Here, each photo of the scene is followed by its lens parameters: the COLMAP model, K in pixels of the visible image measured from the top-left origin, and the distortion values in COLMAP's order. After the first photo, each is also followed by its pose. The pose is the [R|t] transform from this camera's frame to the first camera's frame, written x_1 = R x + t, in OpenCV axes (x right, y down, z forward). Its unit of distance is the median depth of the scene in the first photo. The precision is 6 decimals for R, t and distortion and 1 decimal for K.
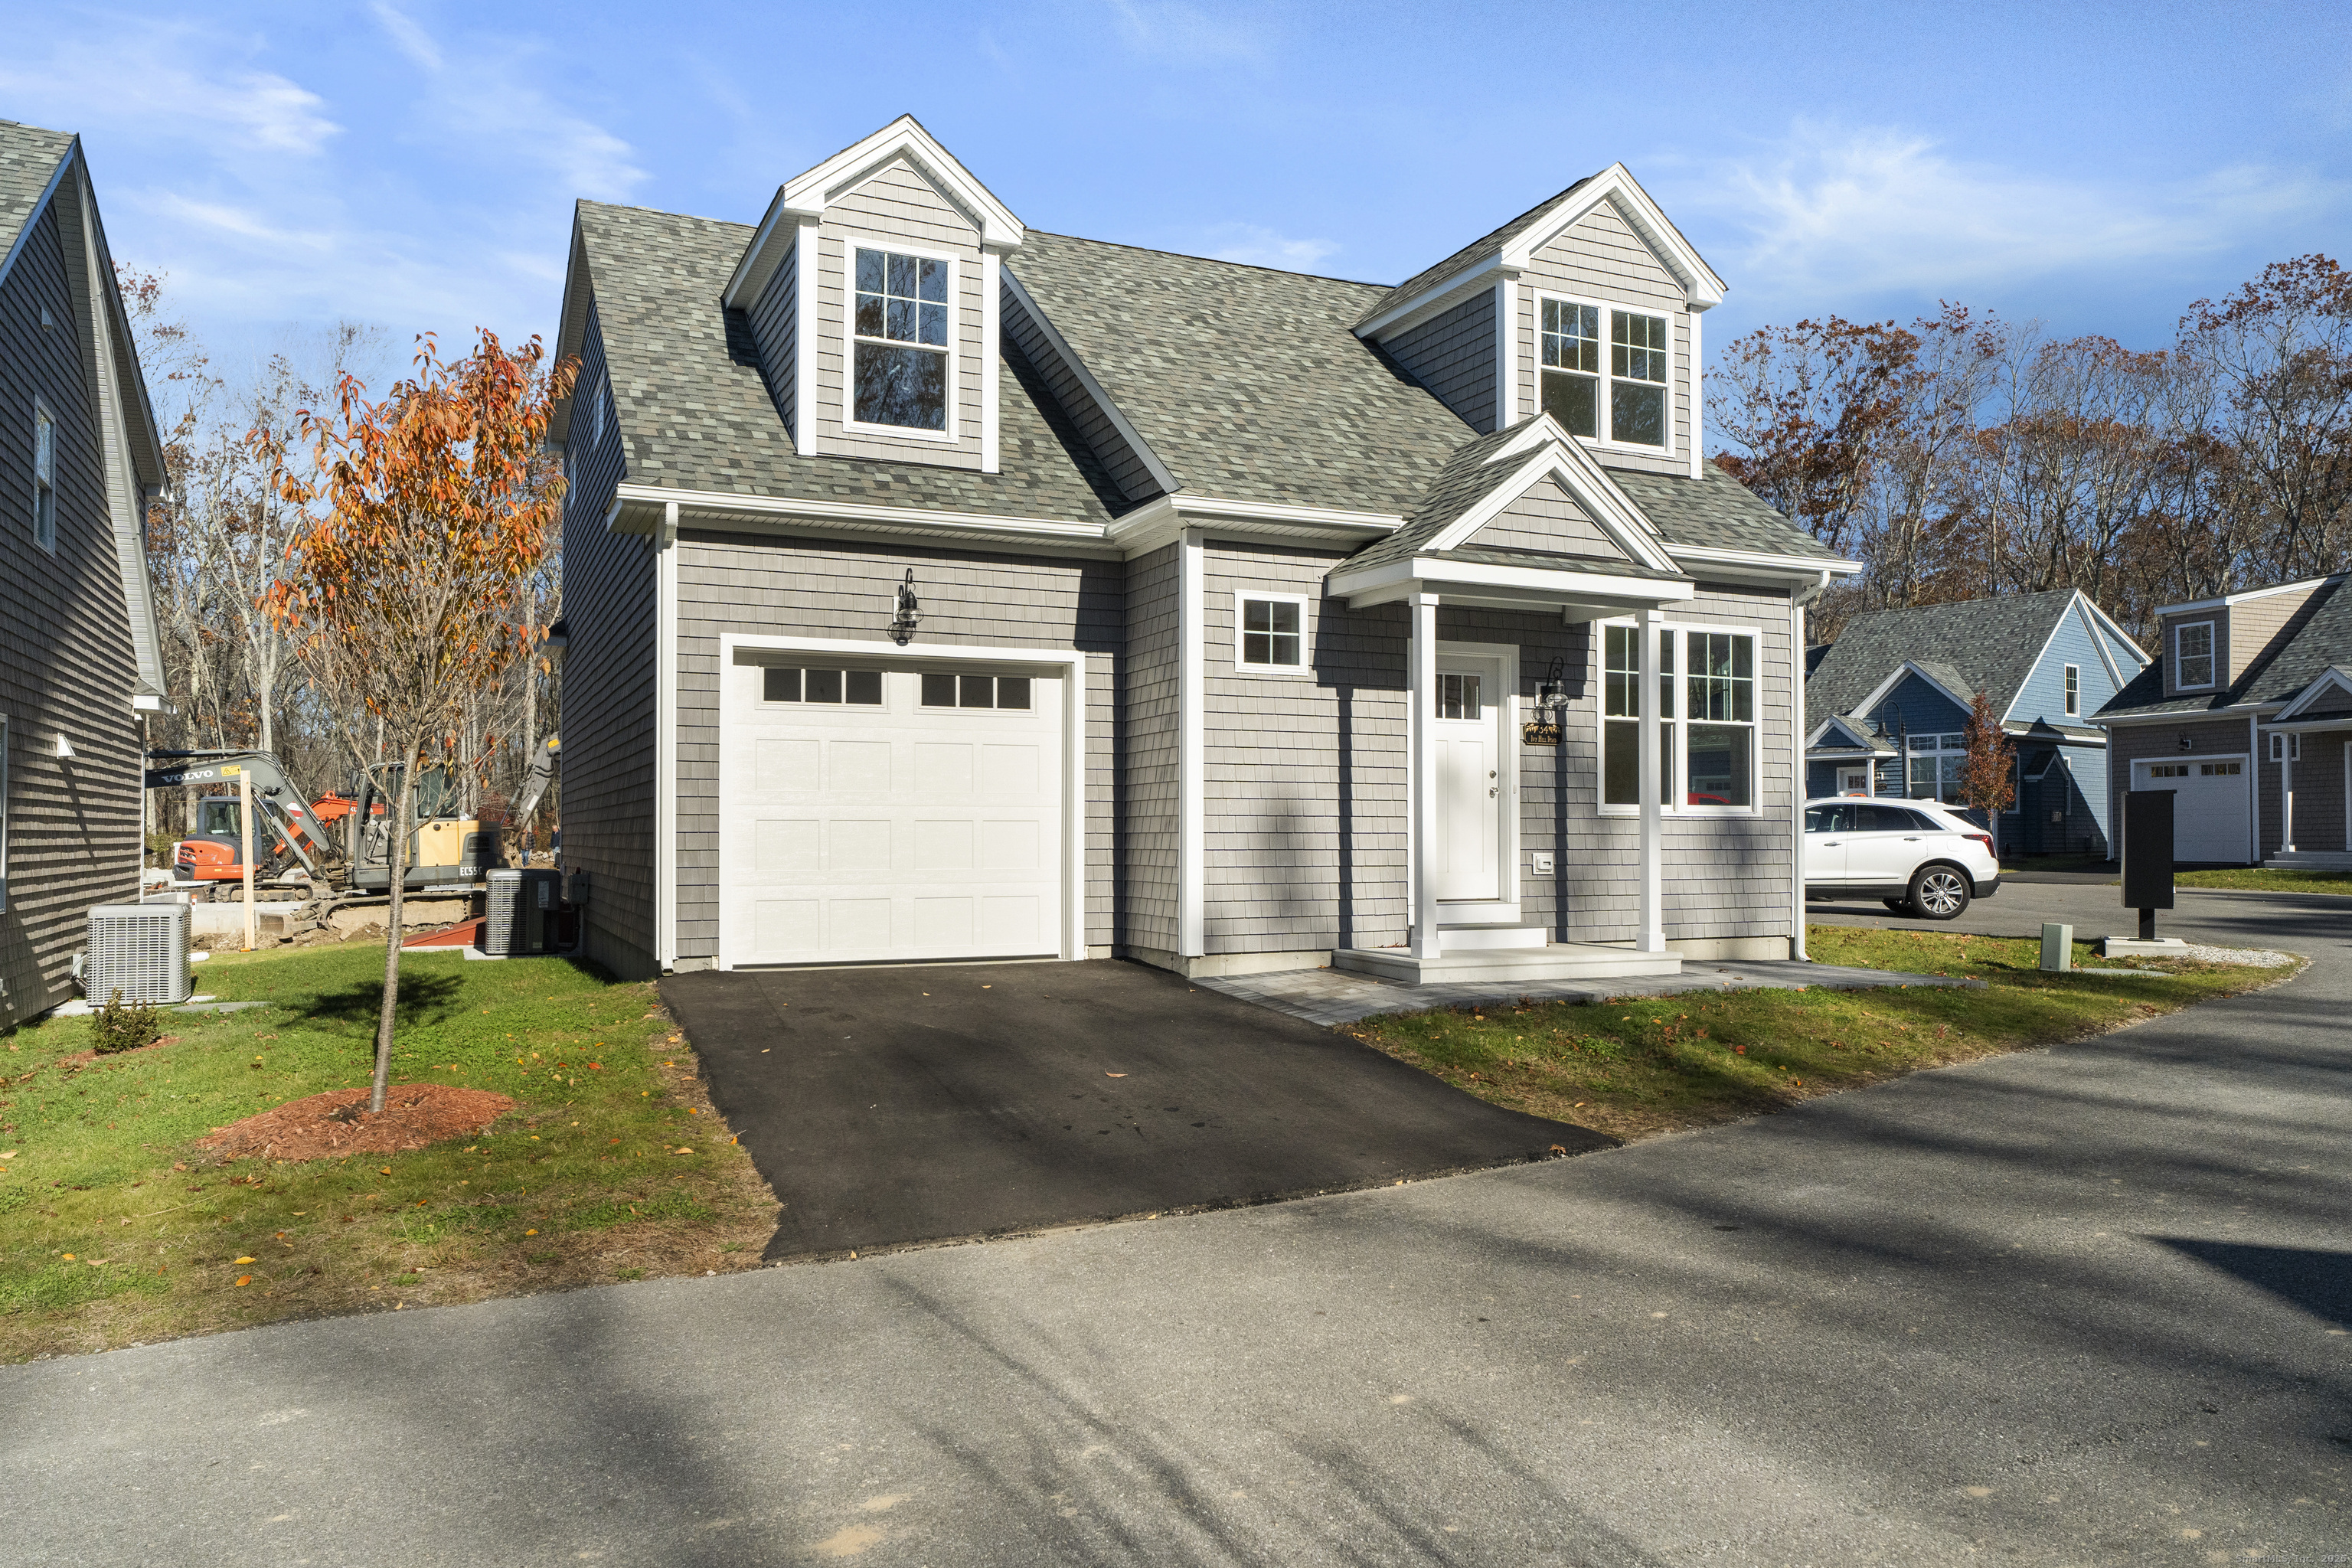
lens RADIAL K [[1583.6, 0, 1205.3], [0, 1583.6, 795.3], [0, 0, 1]] dist [-0.001087, 0.002562]
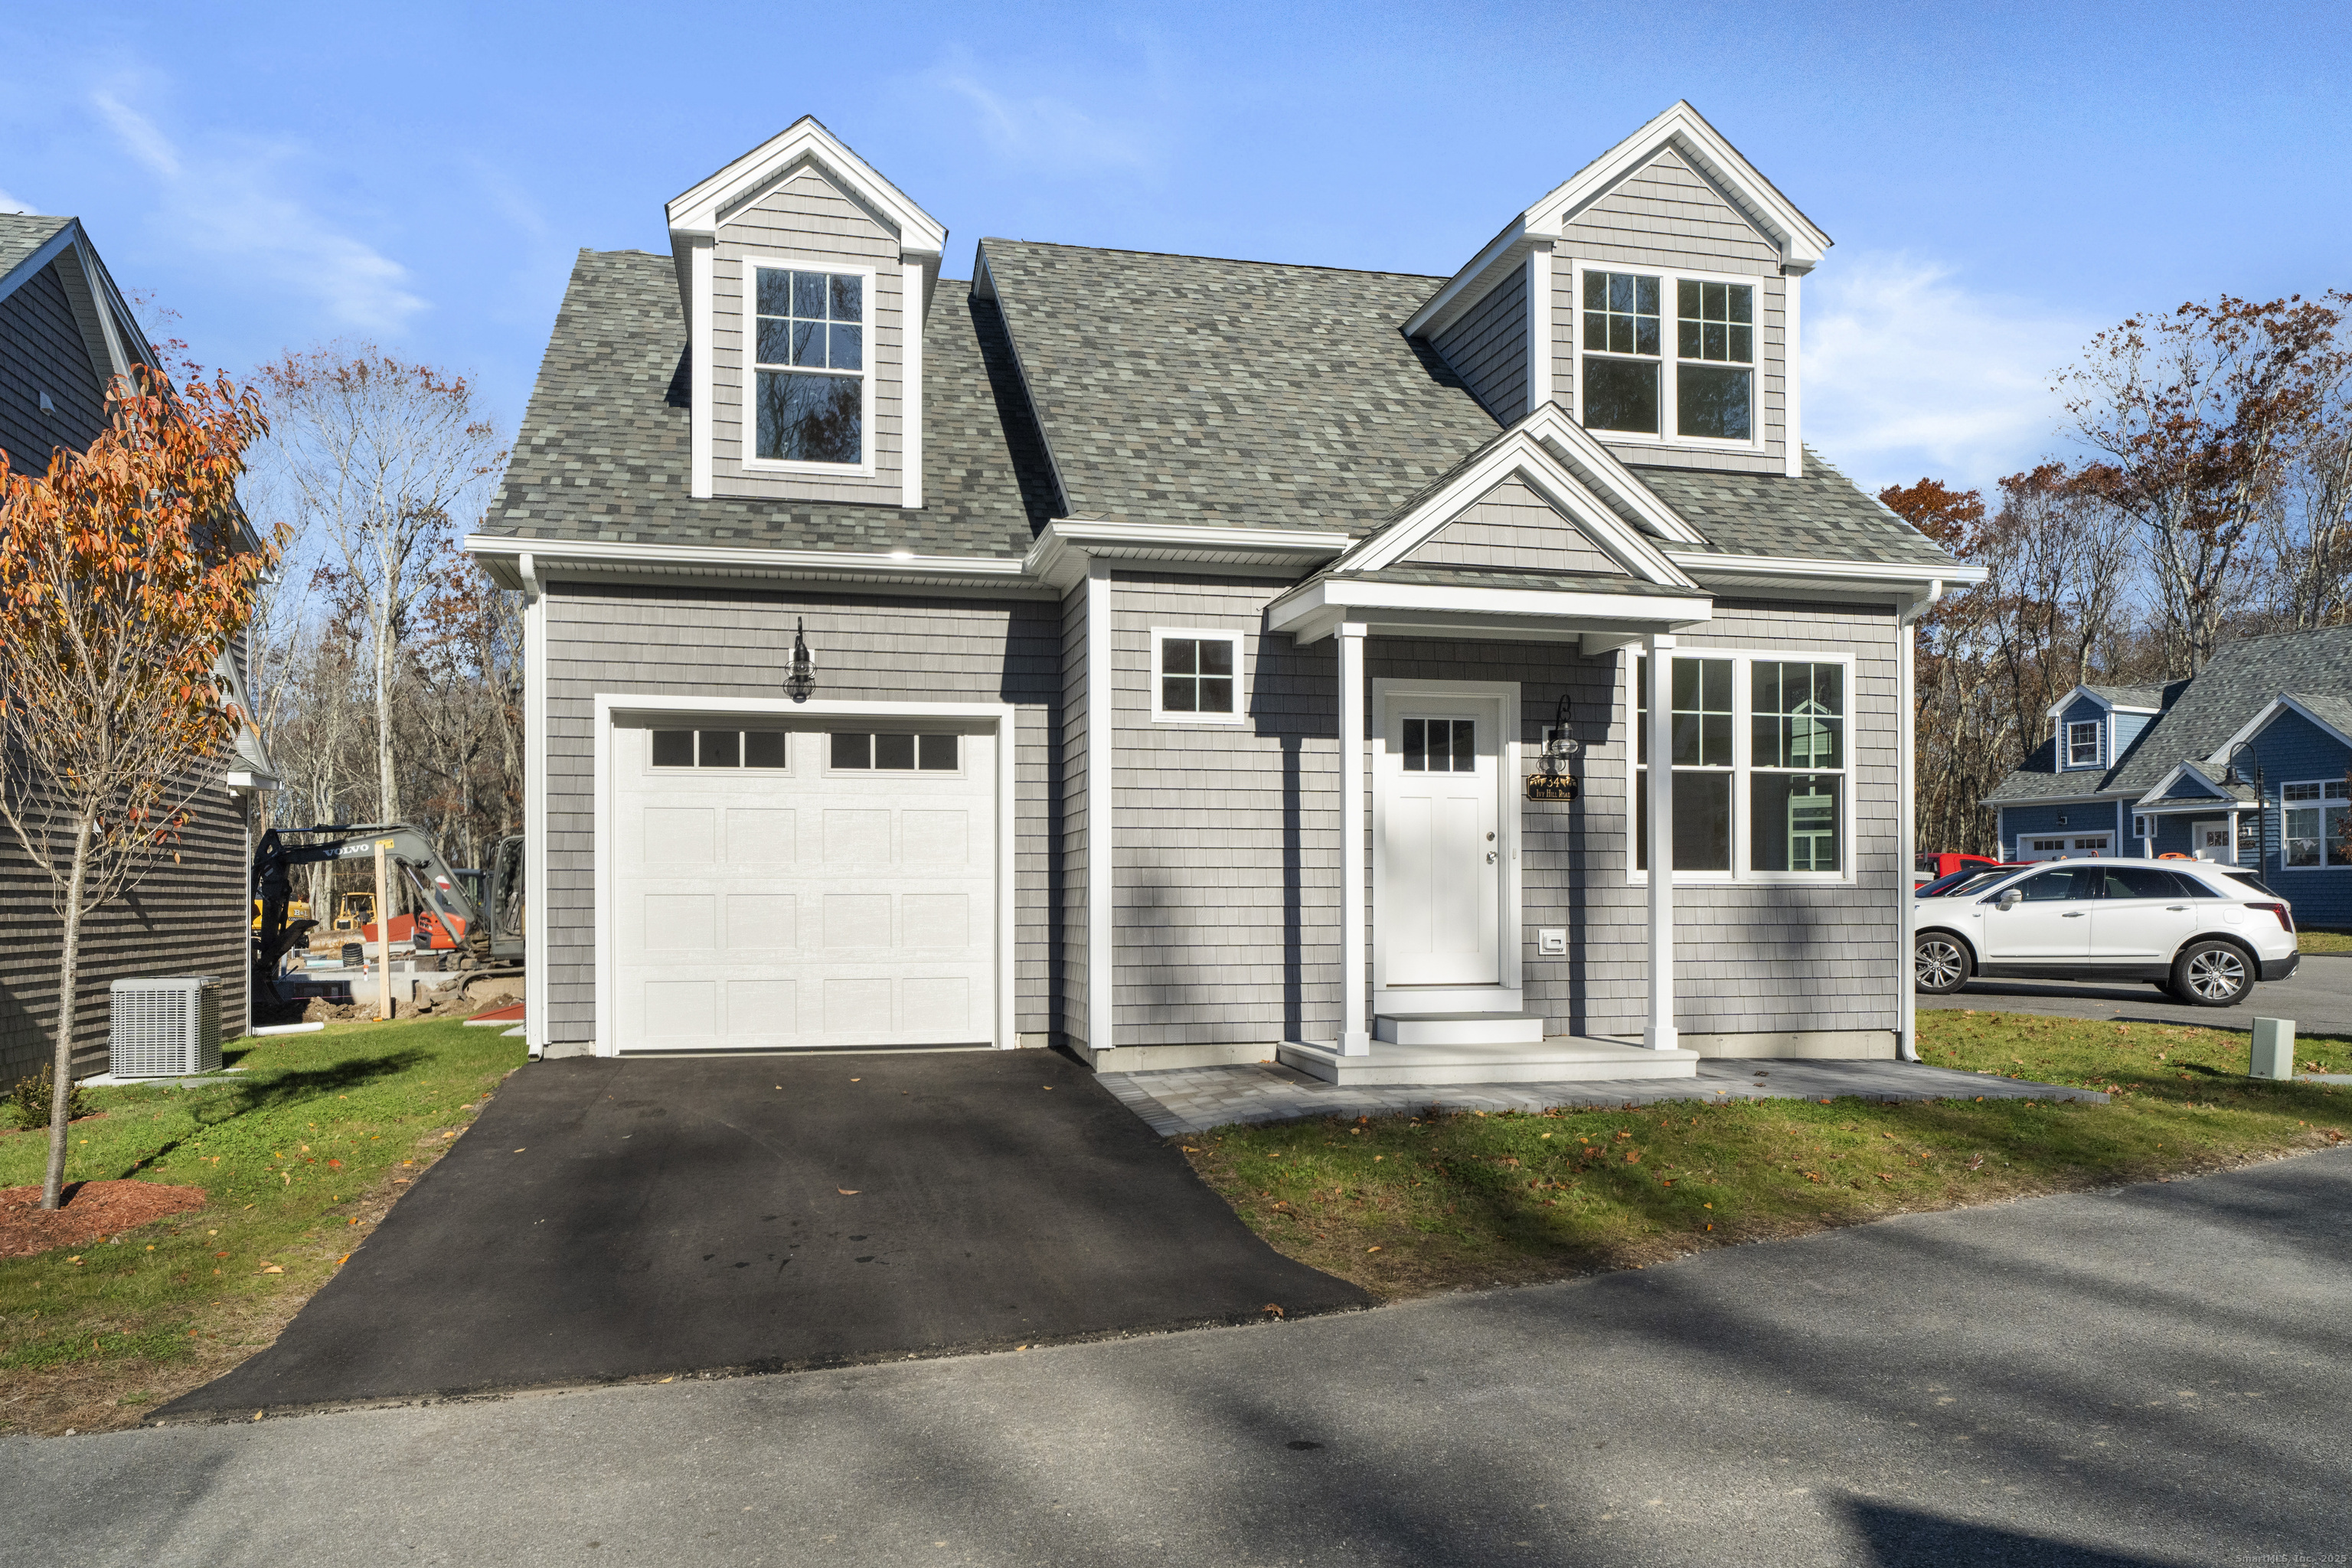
lens RADIAL K [[1637.8, 0, 1214.6], [0, 1637.8, 882.3], [0, 0, 1]] dist [-0.008135, 0.020607]
pose [[0.980517, -0.005054, -0.196370, 0.215713], [0.007656, 0.999893, 0.012493, -0.000823], [0.196286, -0.013753, 0.980450, 0.117078]]
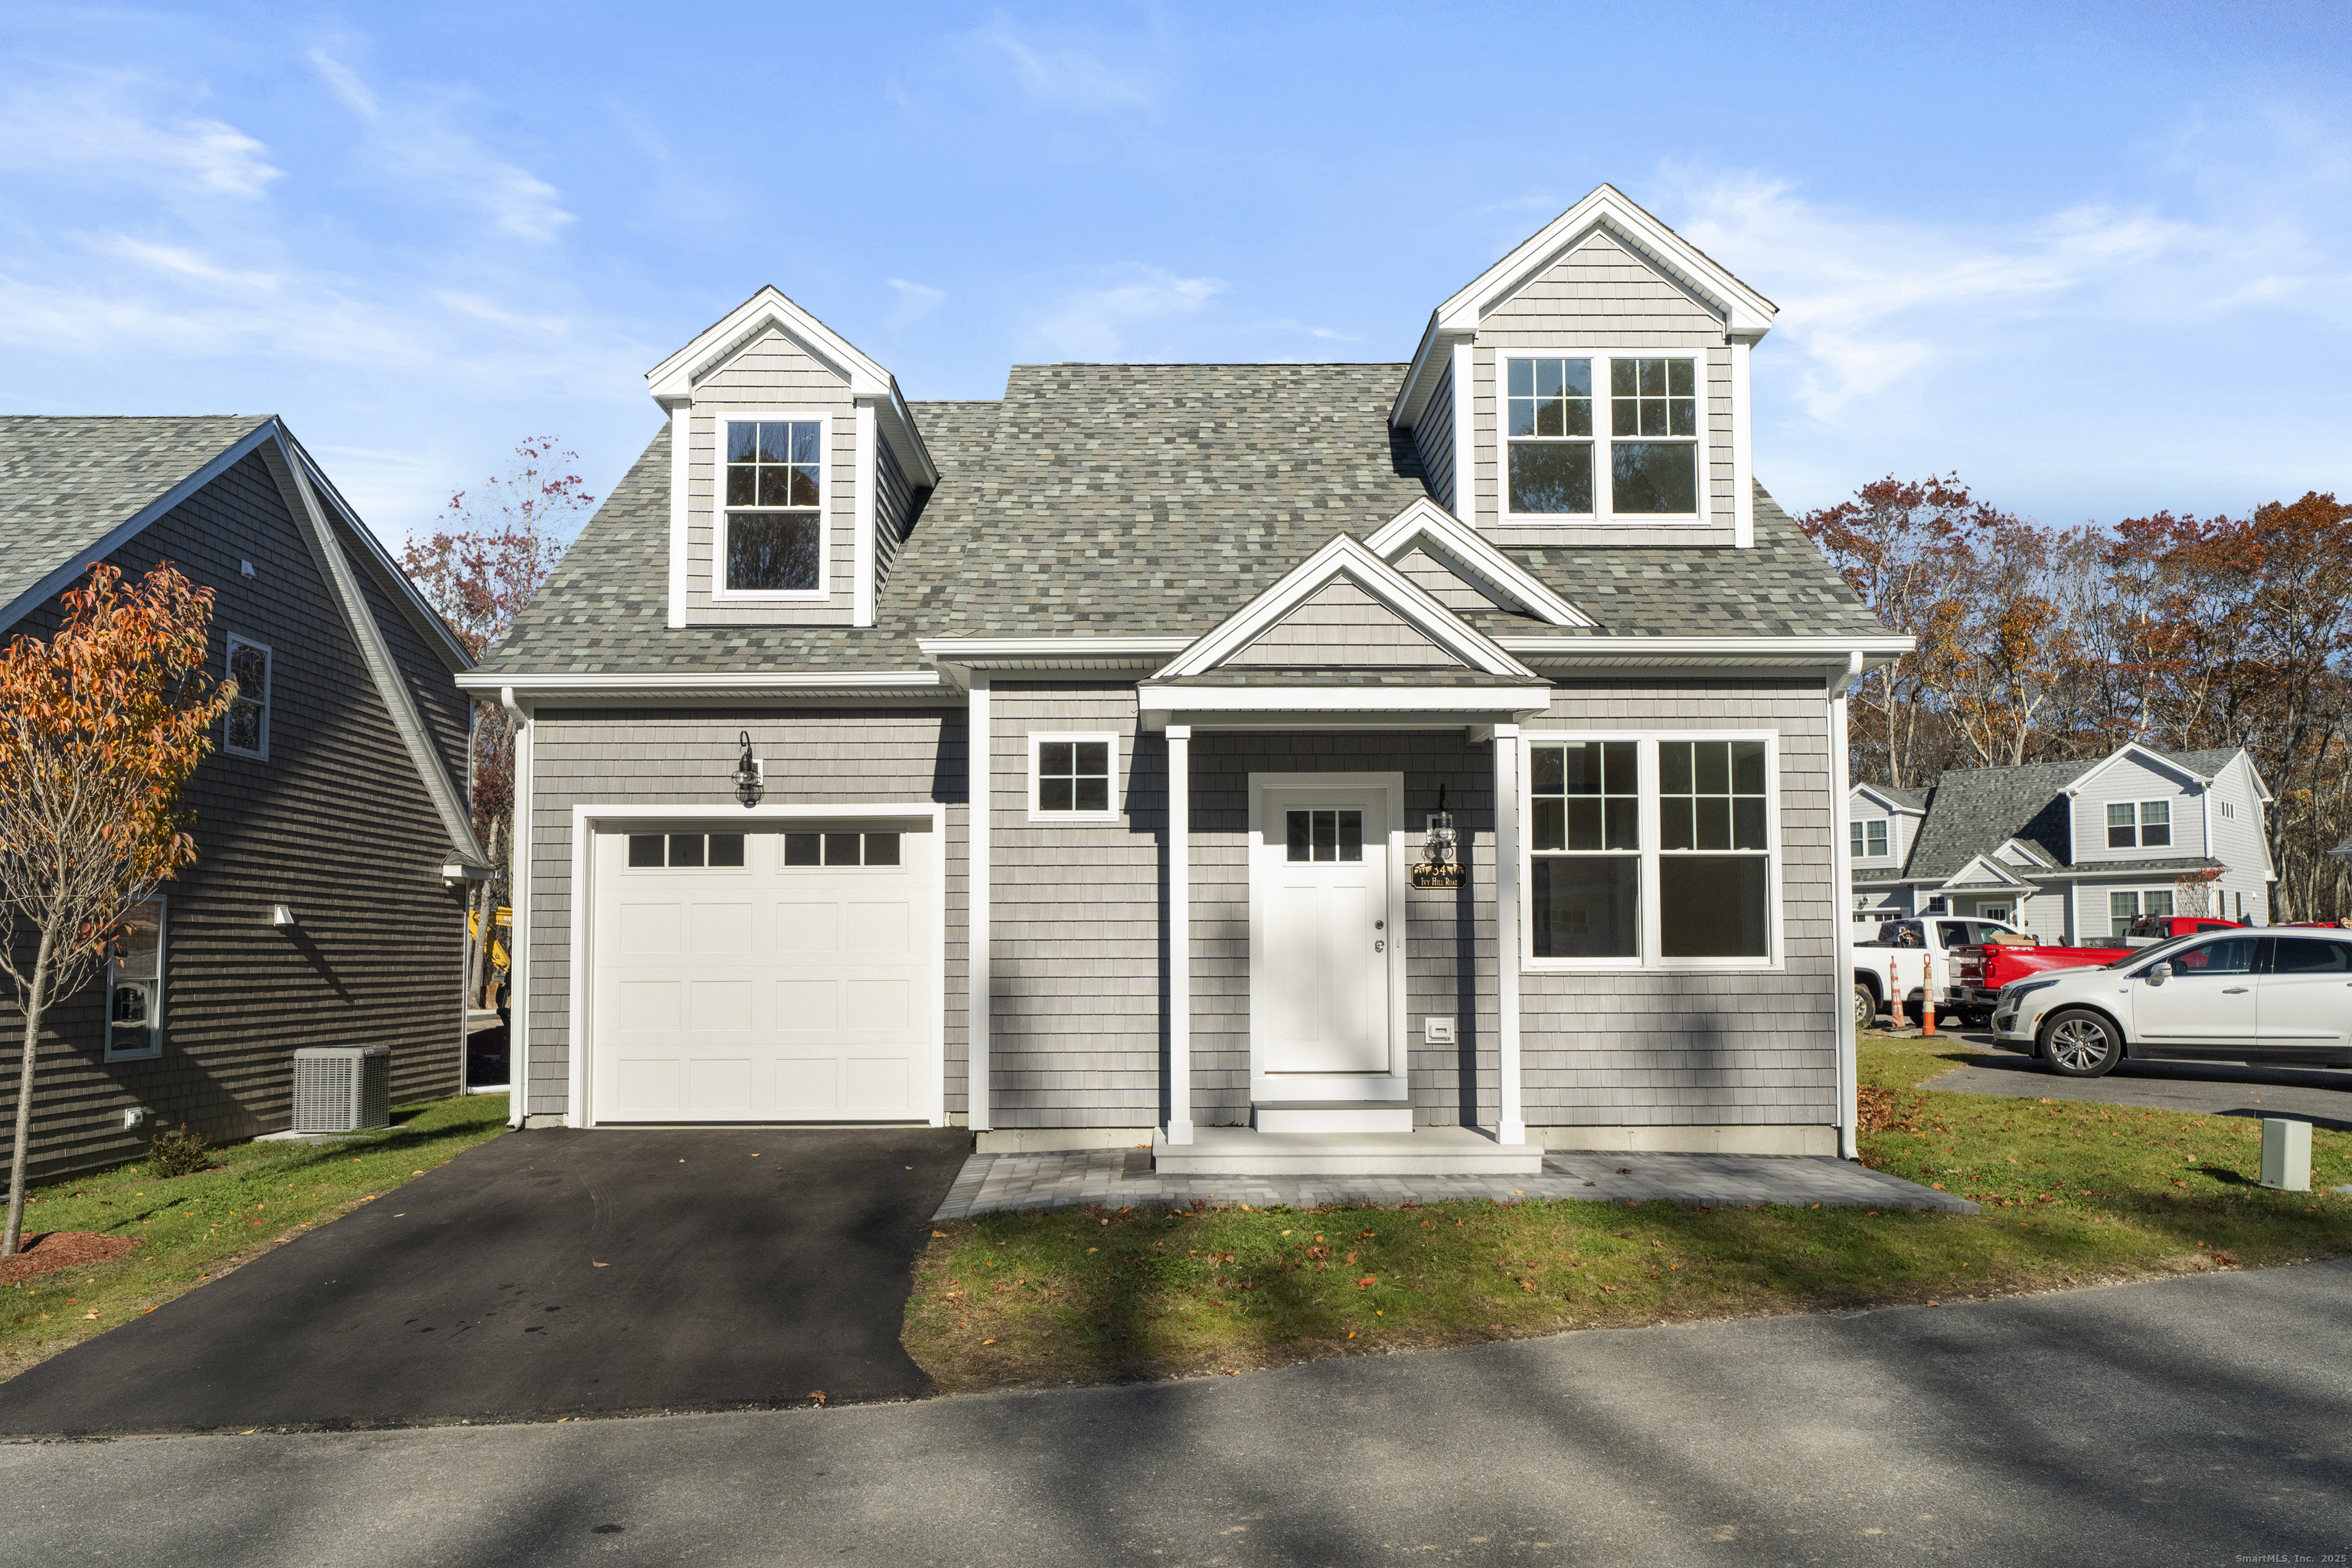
lens RADIAL K [[1622.6, 0, 1222.2], [0, 1622.6, 852.6], [0, 0, 1]] dist [-0.007507, 0.022386]
pose [[0.914553, -0.031333, -0.403251, 0.473082], [0.015477, 0.998976, -0.042521, -0.016712], [0.404170, 0.032646, 0.914101, 0.172294]]
